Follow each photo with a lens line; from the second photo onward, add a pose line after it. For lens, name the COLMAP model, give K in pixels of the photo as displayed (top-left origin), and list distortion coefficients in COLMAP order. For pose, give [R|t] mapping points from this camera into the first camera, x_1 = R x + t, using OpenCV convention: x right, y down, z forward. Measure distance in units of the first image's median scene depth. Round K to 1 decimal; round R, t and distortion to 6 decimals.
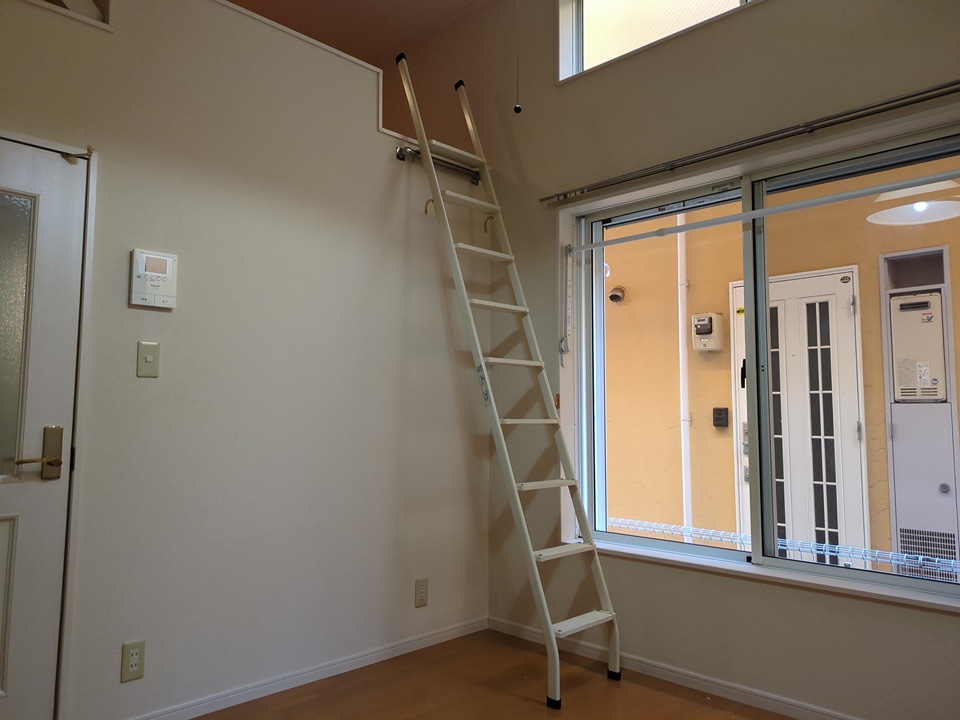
lens RADIAL K [[685.1, 0, 480.0], [0, 685.1, 360.0], [0, 0, 1]] dist [0.007797, 0.002136]
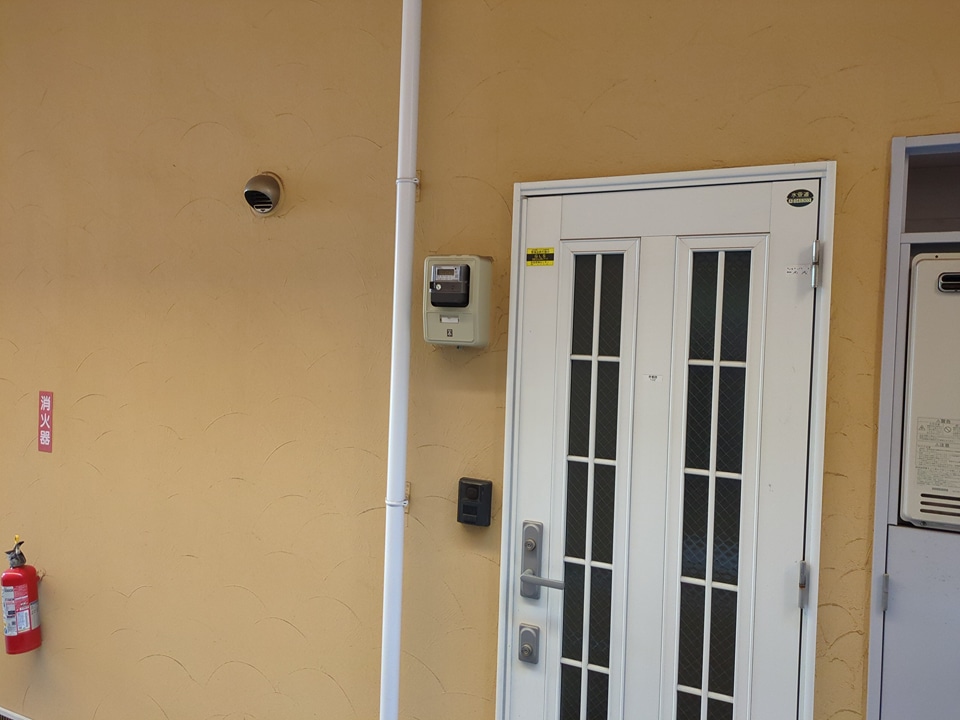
lens RADIAL K [[683.6, 0, 480.0], [0, 683.6, 360.0], [0, 0, 1]] dist [0.057354, -0.000103]
pose [[0.932266, 0.021661, 0.361125, 0.200658], [-0.061444, 0.993184, 0.099051, -0.048384], [-0.356518, -0.114531, 0.927242, 0.622600]]
